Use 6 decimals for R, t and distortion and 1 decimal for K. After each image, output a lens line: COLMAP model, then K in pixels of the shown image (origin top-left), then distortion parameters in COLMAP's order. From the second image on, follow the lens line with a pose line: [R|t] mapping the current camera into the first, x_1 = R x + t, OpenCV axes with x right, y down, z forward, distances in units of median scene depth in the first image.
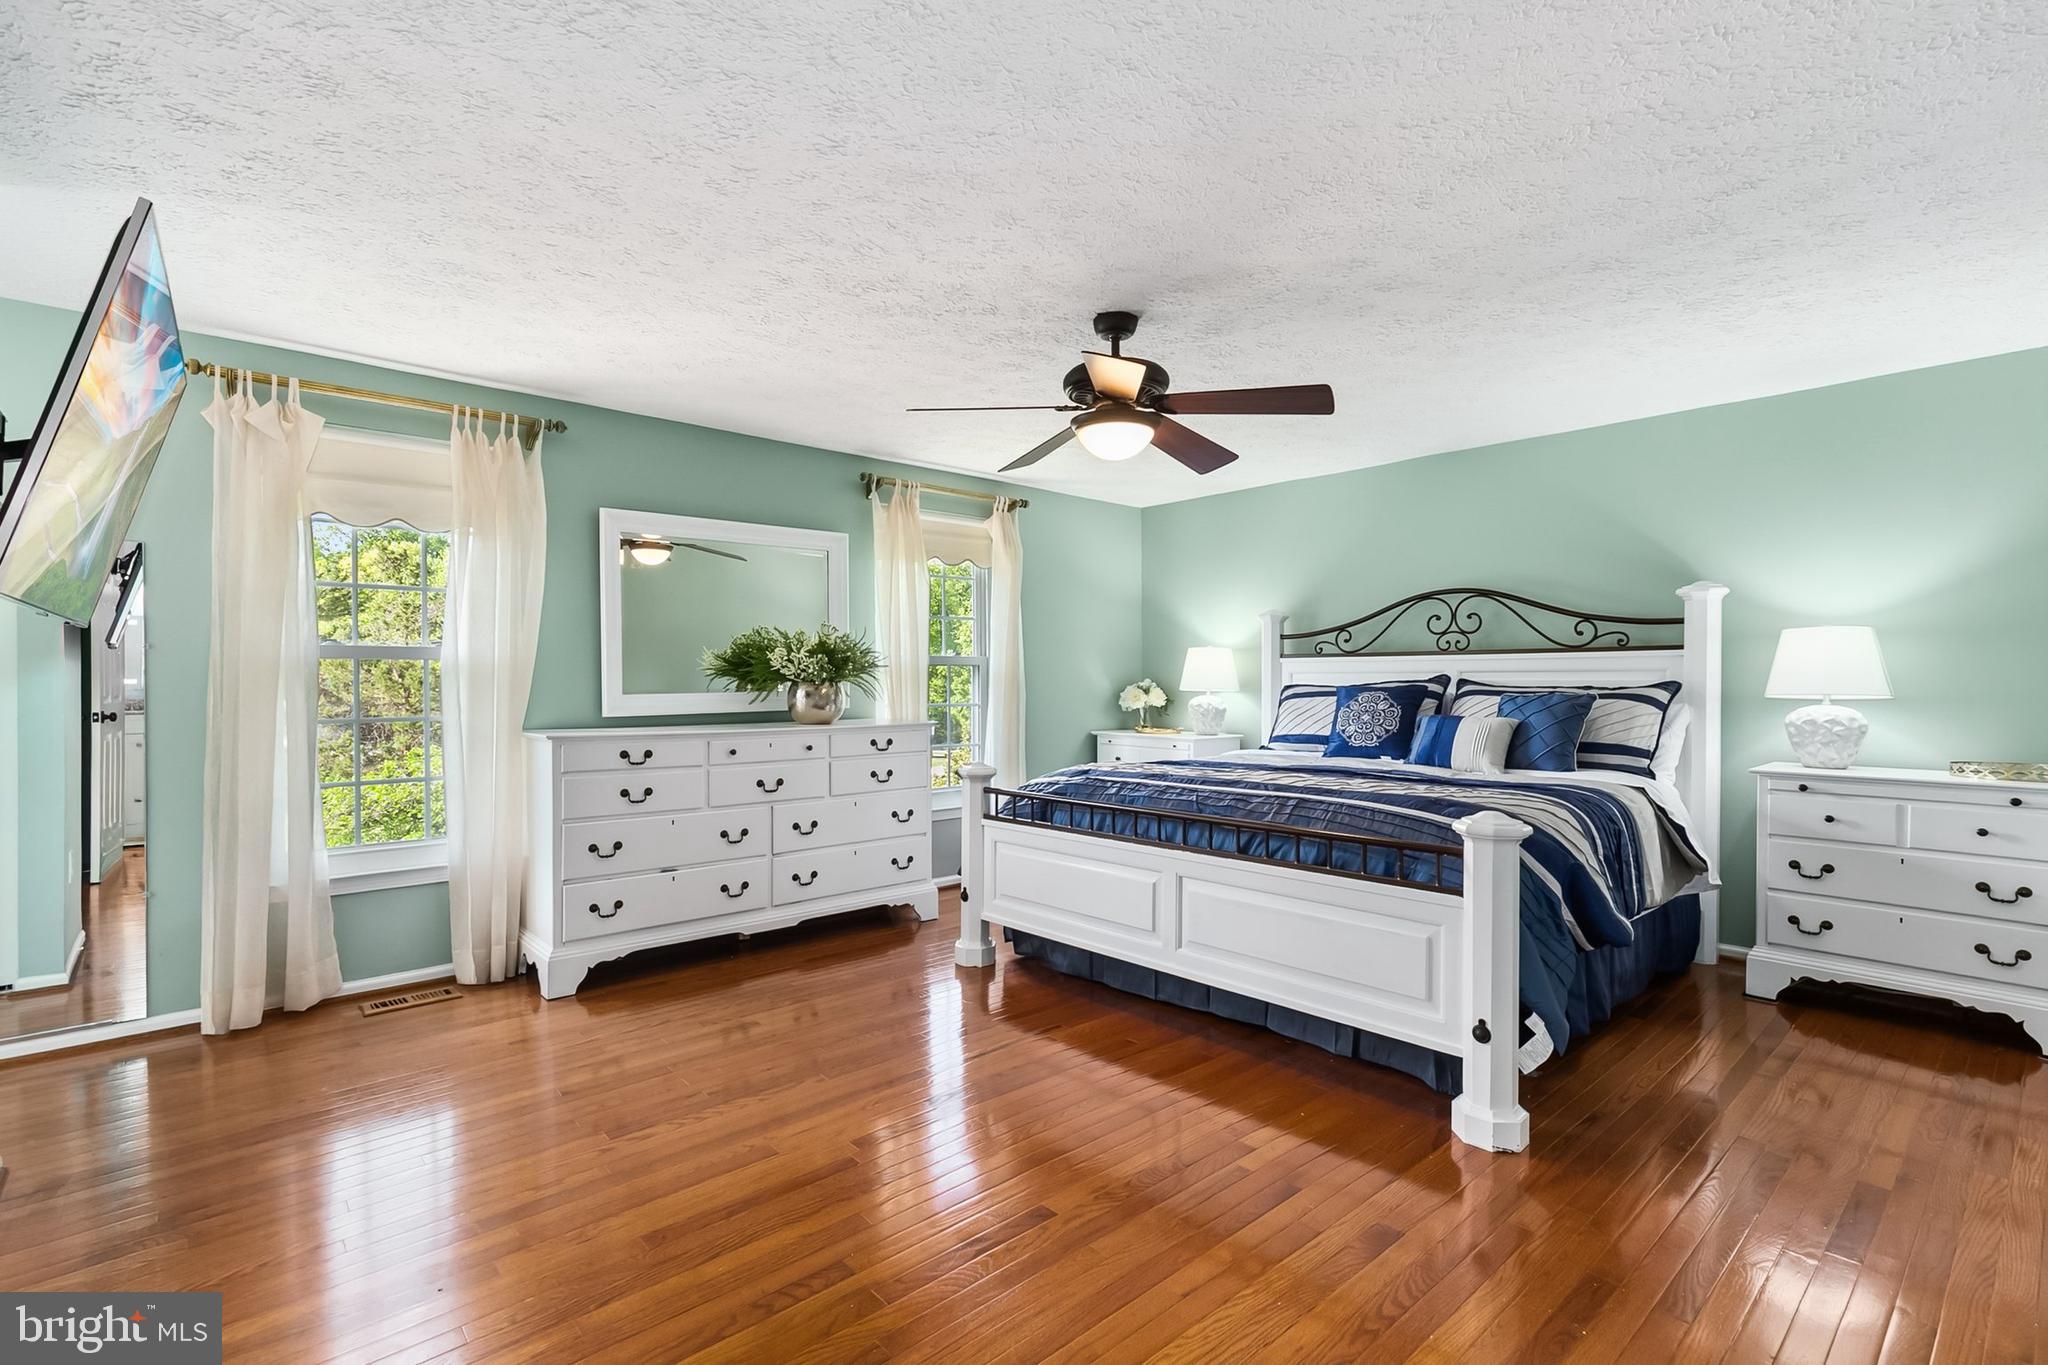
lens RADIAL K [[931.0, 0, 1017.7], [0, 931.0, 685.5], [0, 0, 1]] dist [0.004178, 0.000119]
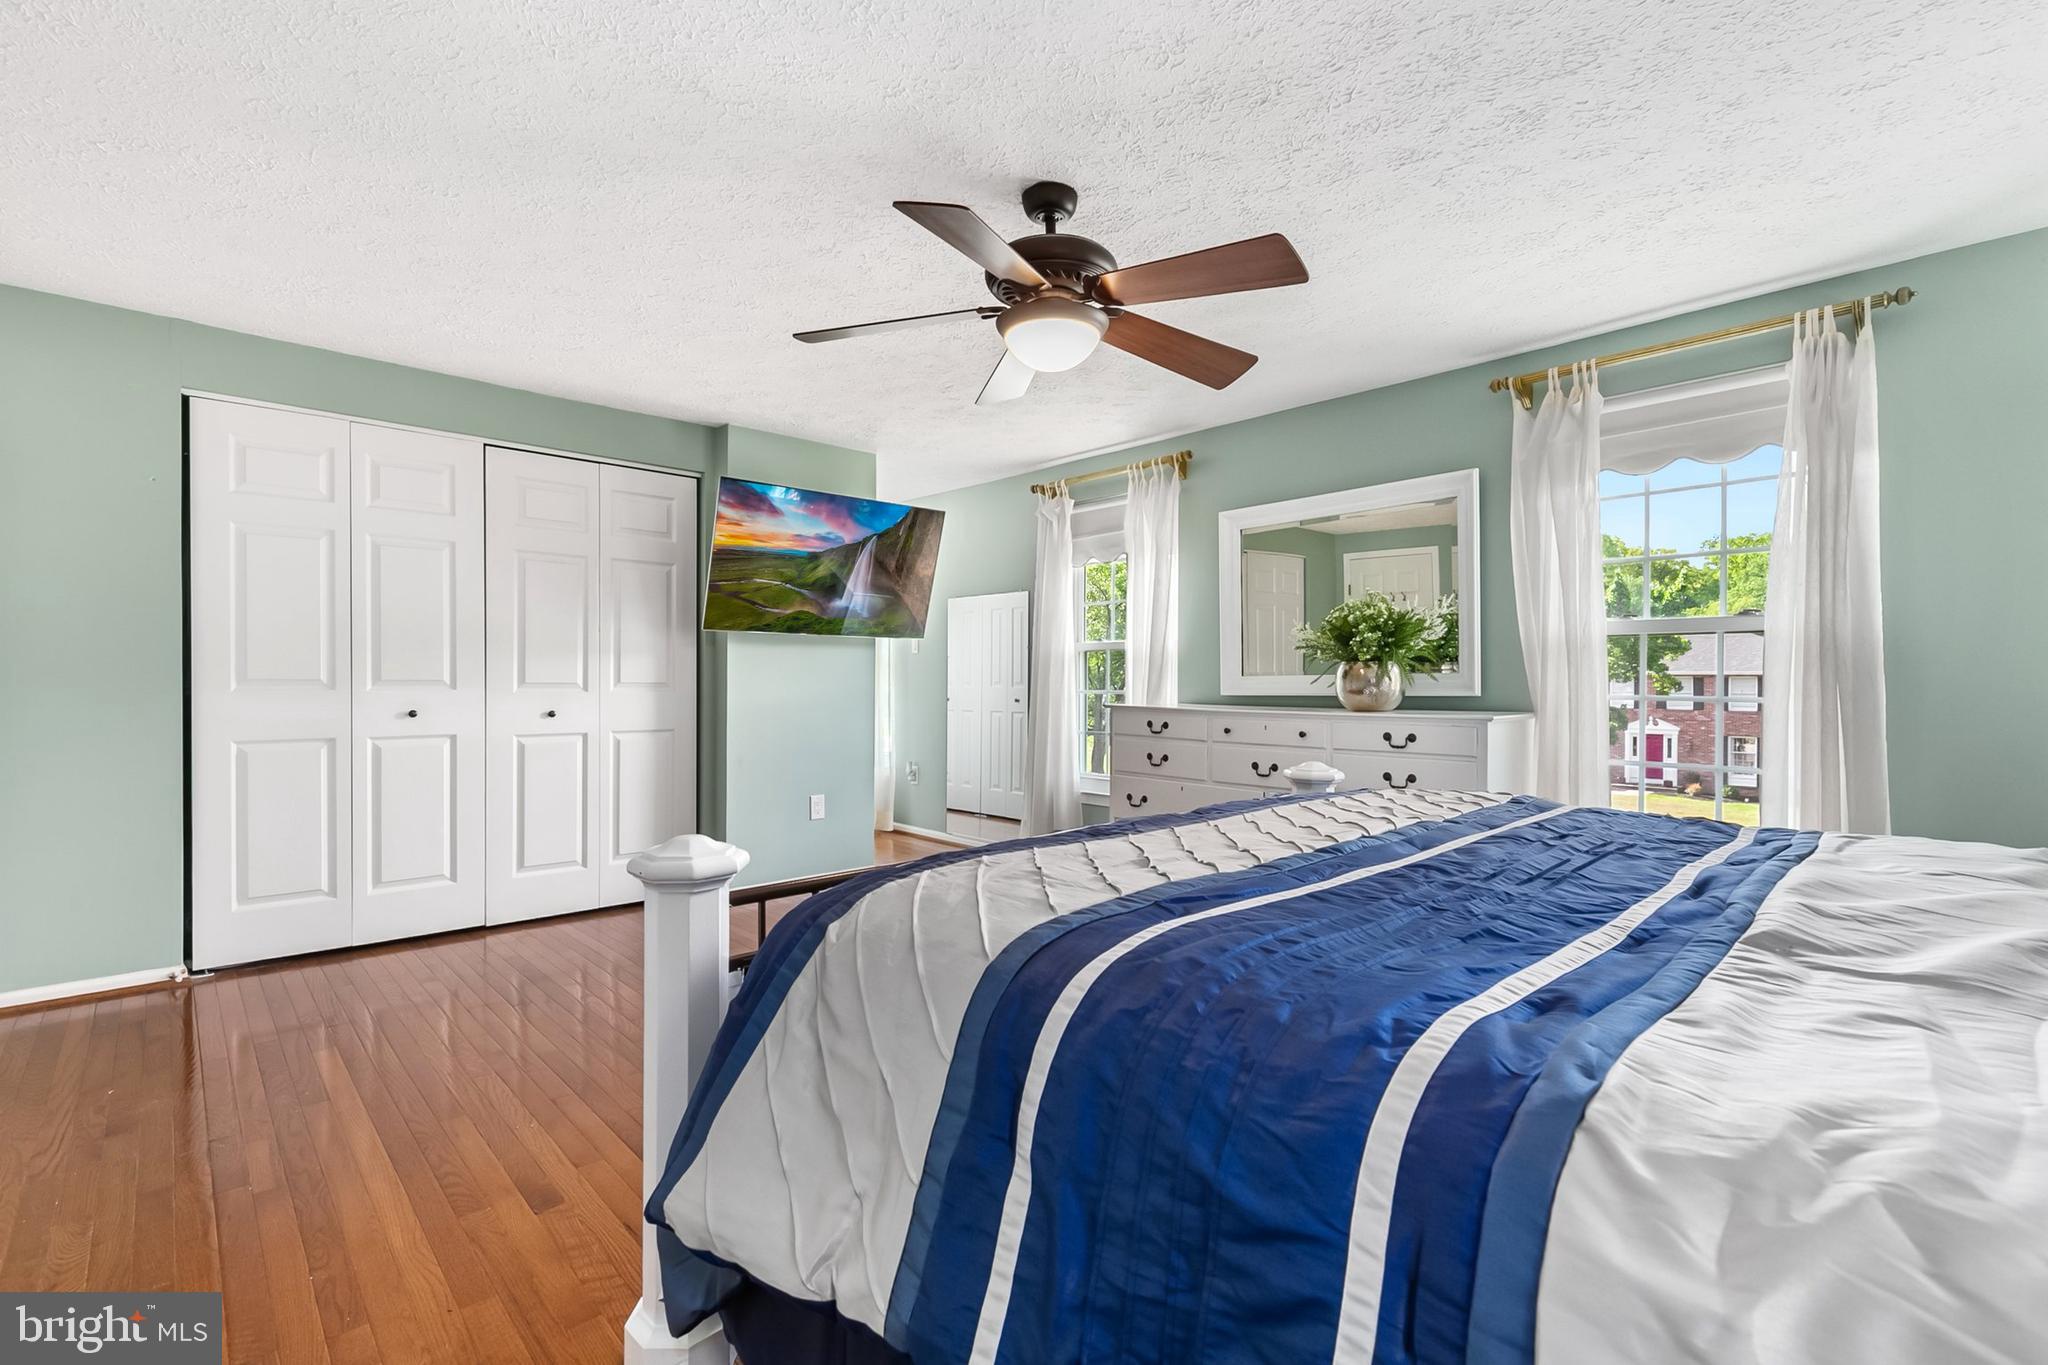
lens RADIAL K [[931.0, 0, 1017.7], [0, 931.0, 685.5], [0, 0, 1]] dist [0.004178, 0.000119]
pose [[0.032610, 0.016400, -0.999334, 0.643505], [0.000249, 0.999865, 0.016417, 0.003882], [0.999468, -0.000784, 0.032602, 0.660601]]
